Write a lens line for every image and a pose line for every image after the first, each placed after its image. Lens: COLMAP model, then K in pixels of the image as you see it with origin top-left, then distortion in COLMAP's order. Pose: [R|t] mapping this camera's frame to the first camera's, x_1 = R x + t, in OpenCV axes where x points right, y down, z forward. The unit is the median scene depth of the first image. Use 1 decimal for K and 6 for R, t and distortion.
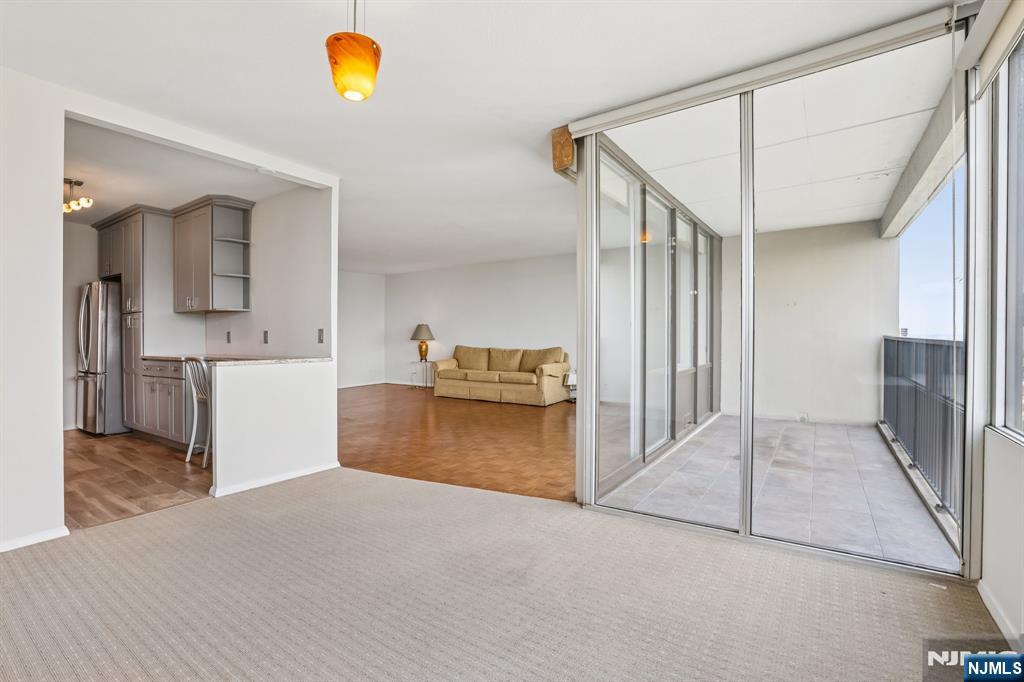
lens RADIAL K [[462.2, 0, 512.0], [0, 462.2, 341.0], [0, 0, 1]] dist [-0.067675, 0.026067]
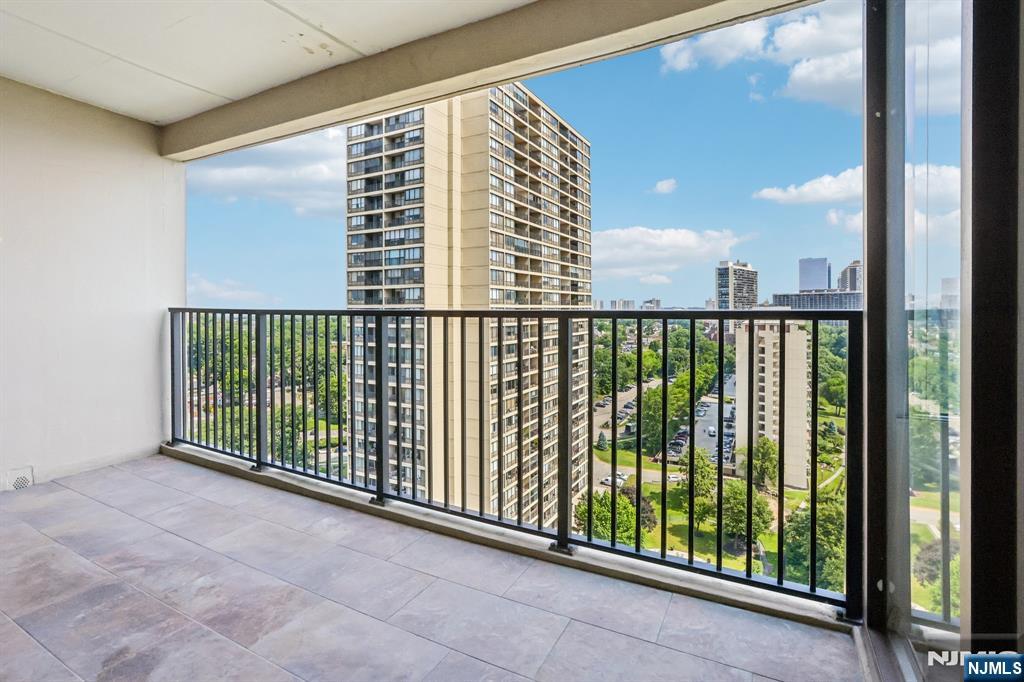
lens RADIAL K [[470.8, 0, 513.6], [0, 470.8, 311.7], [0, 0, 1]] dist [-0.011364, -0.000057]
pose [[-0.105178, -0.002820, 0.994449, 0.168098], [0.011116, 0.999930, 0.004012, -0.008311], [-0.994391, 0.011476, -0.105139, 0.902226]]
